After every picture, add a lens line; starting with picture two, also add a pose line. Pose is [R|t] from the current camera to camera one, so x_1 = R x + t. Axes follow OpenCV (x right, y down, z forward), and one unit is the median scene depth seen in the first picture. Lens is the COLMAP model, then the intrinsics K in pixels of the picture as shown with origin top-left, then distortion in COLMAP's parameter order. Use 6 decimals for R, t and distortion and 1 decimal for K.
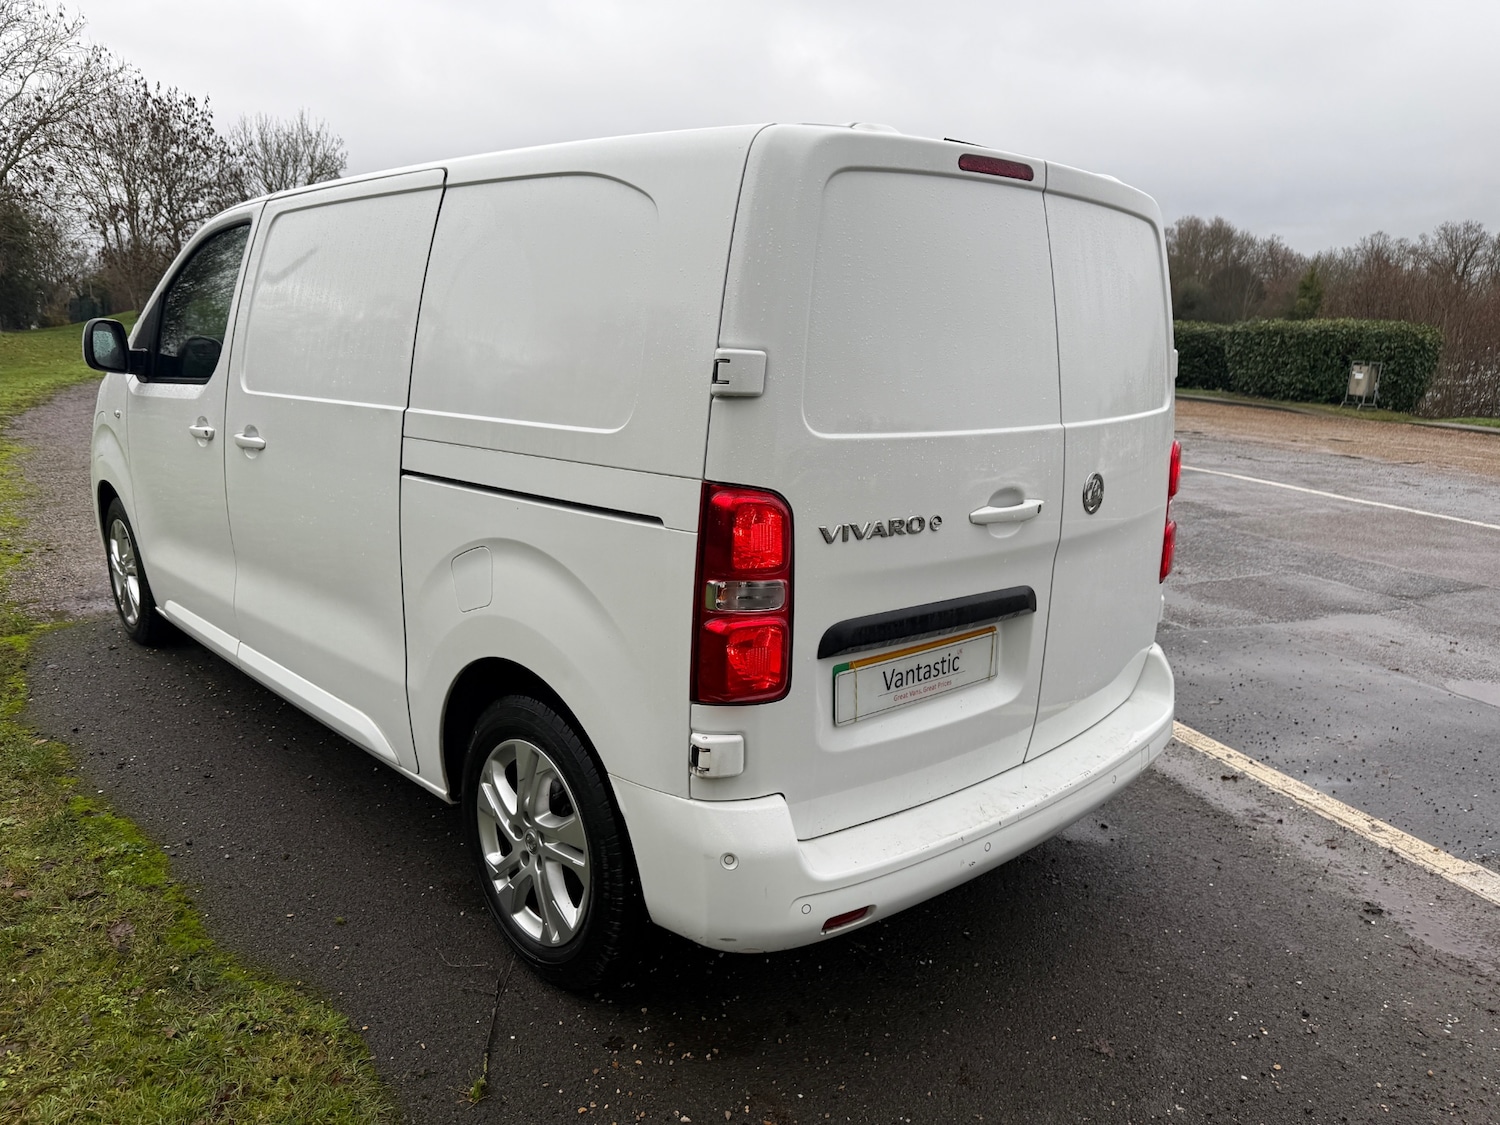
lens RADIAL K [[1091.1, 0, 749.8], [0, 1091.1, 571.2], [0, 0, 1]] dist [-0.008477, 0.003083]
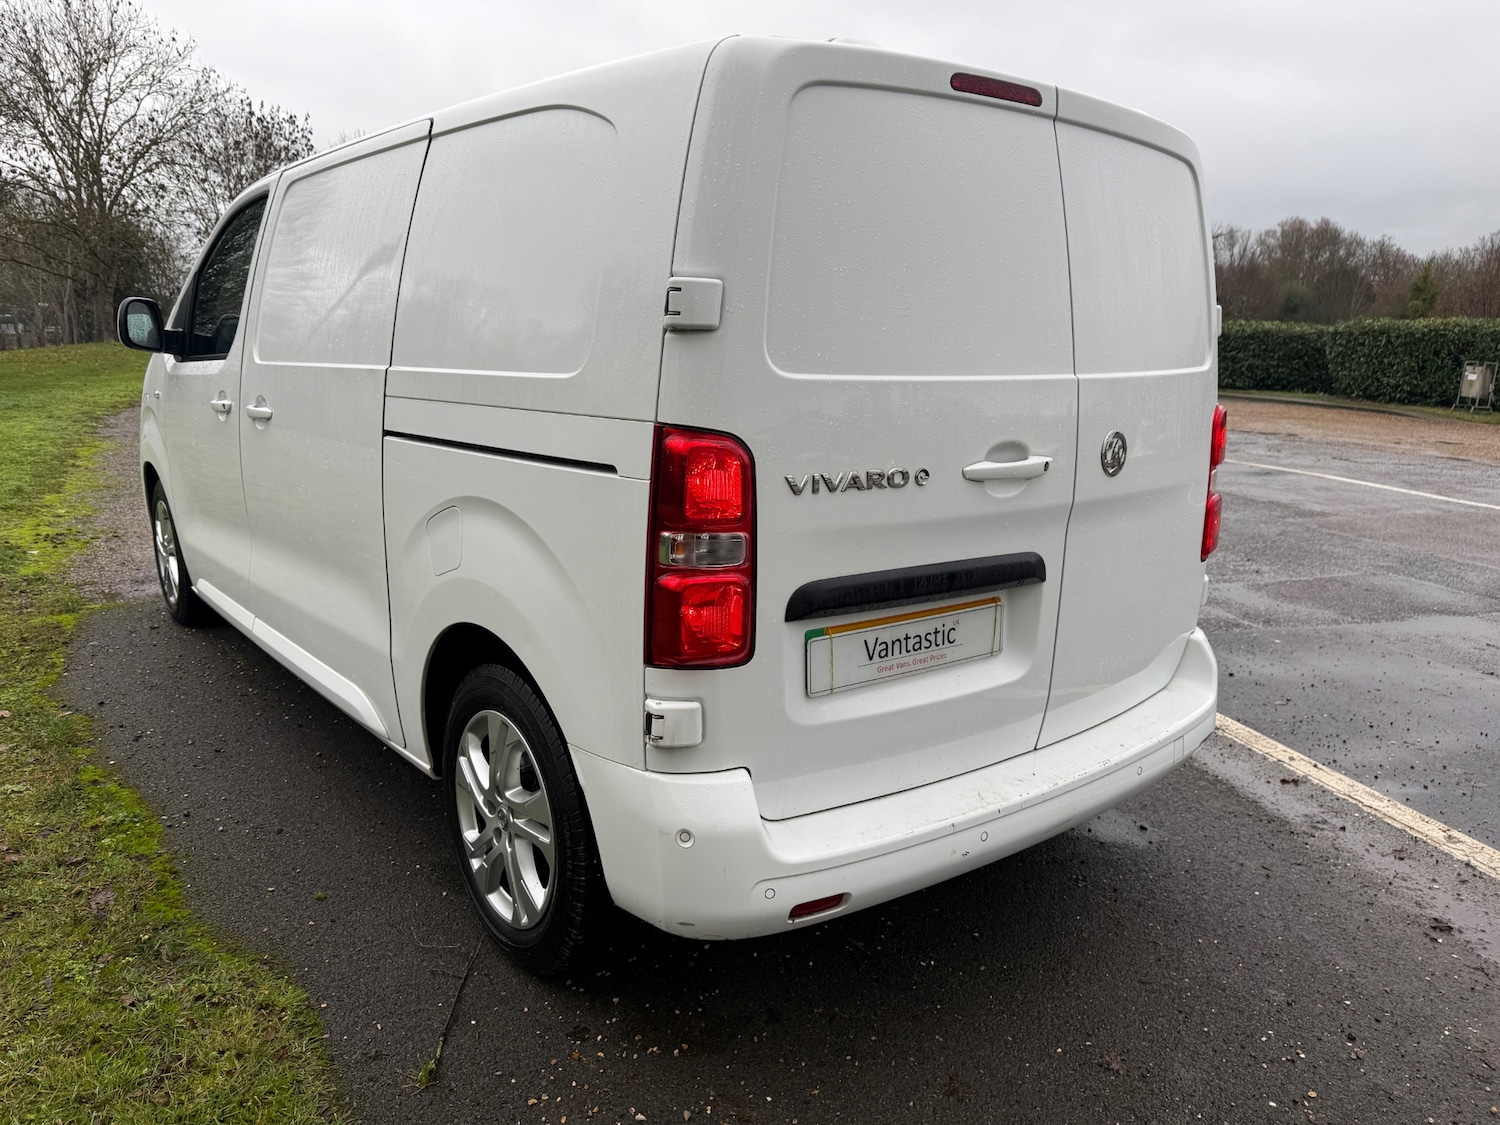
lens RADIAL K [[1092.3, 0, 744.5], [0, 1092.3, 572.3], [0, 0, 1]] dist [-0.013835, 0.008435]
pose [[0.996492, 0.010827, -0.082980, 0.066591], [-0.011482, 0.999907, -0.007414, 0.029939], [0.082892, 0.008341, 0.996524, 0.052955]]
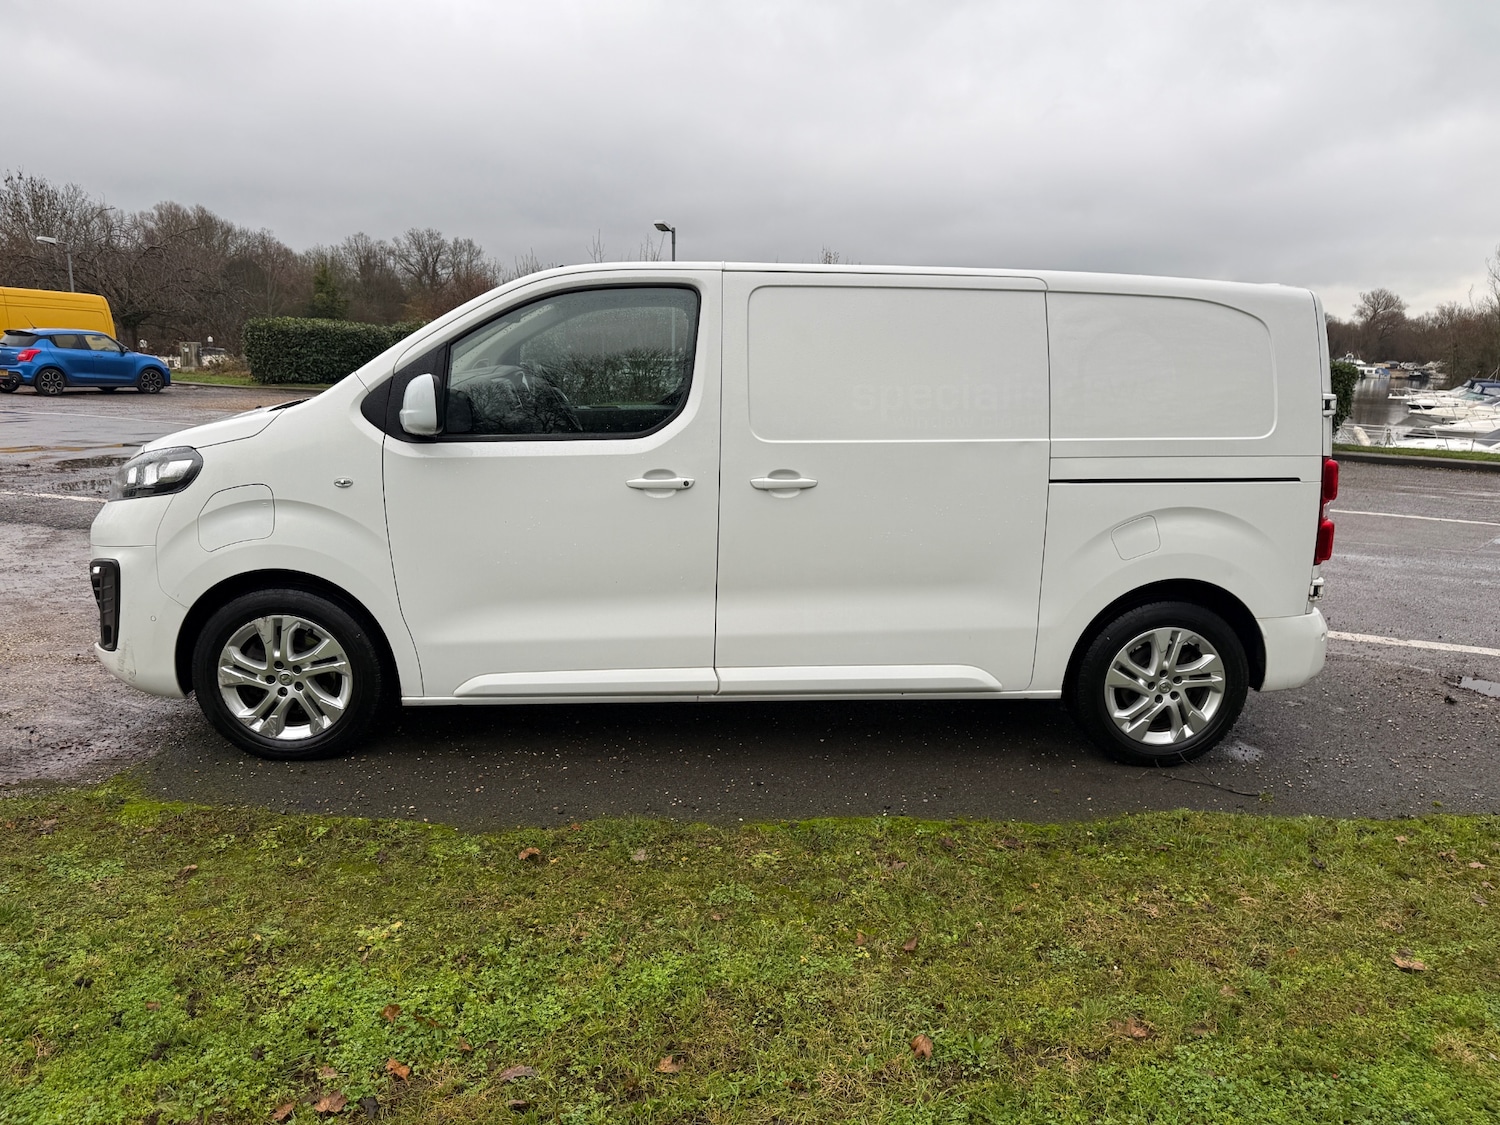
lens RADIAL K [[1067.4, 0, 761.6], [0, 1067.4, 576.4], [0, 0, 1]] dist [0.050084, -0.054591]
pose [[0.622864, -0.175869, 0.762306, -1.423263], [0.162872, 0.982205, 0.093522, -0.138133], [-0.765188, 0.065907, 0.640424, 0.310786]]
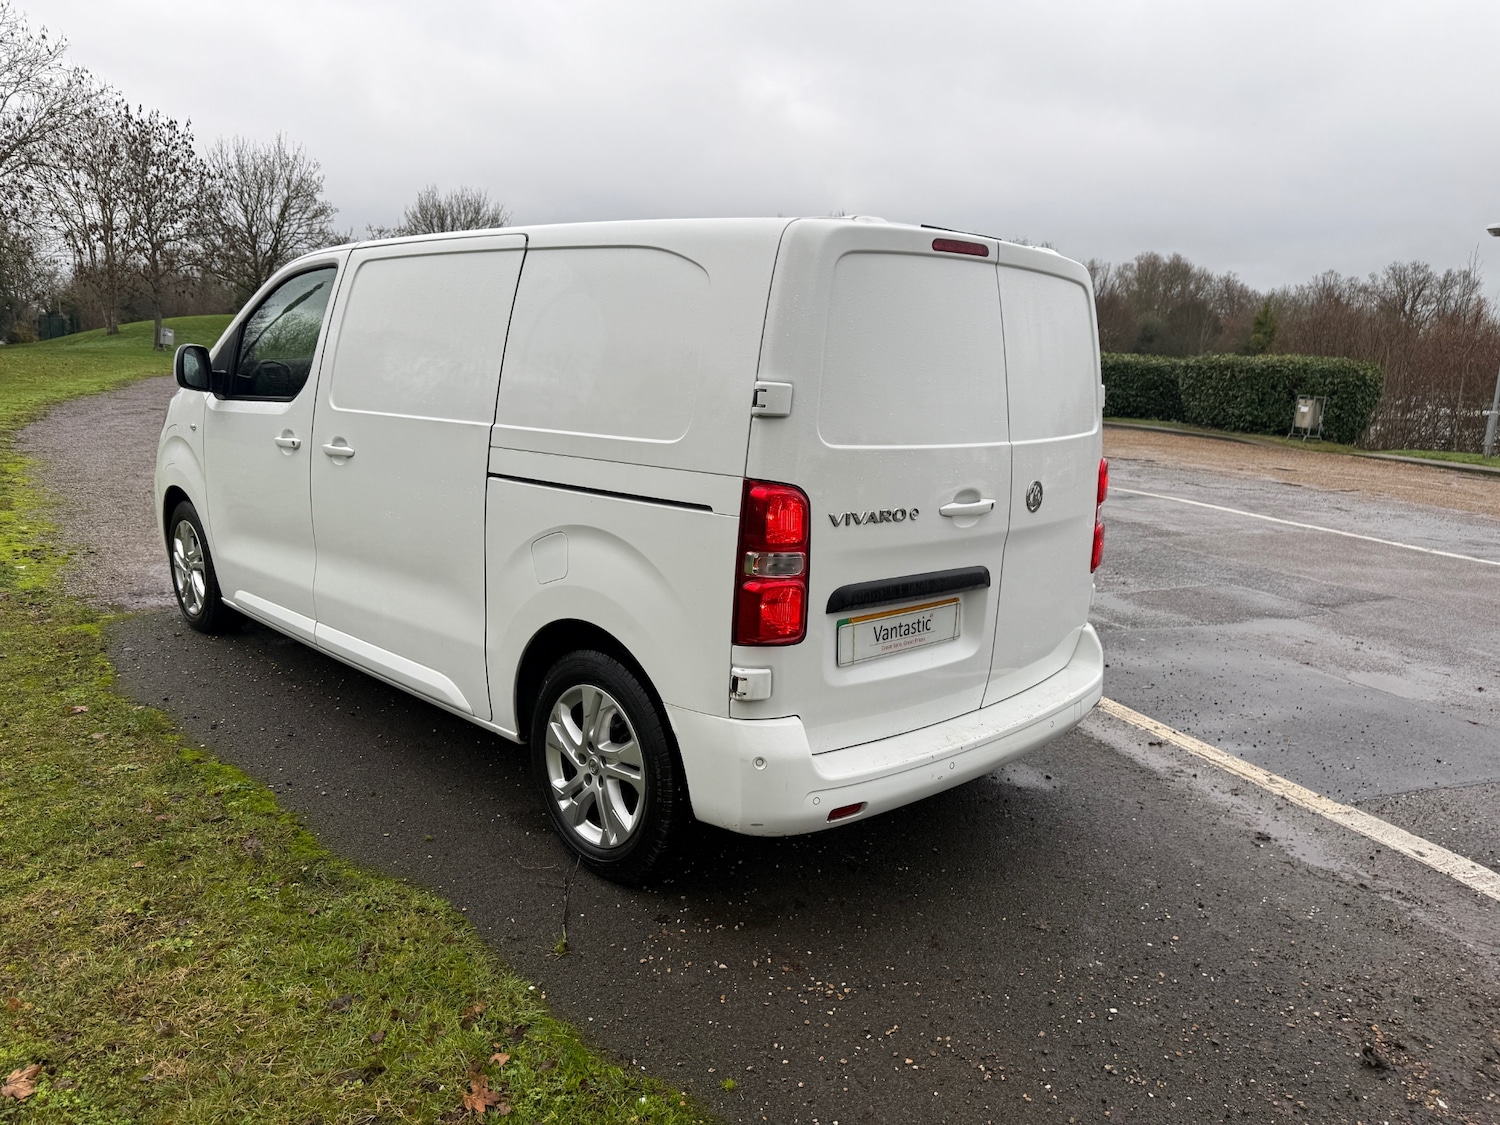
lens RADIAL K [[1091.9, 0, 750.0], [0, 1091.9, 562.5], [0, 0, 1]] dist [0.007425, -0.008734]
pose [[0.999461, 0.008637, 0.031687, -0.047704], [-0.007634, 0.999470, -0.031635, 0.039614], [-0.031944, 0.031376, 0.998997, -0.215298]]
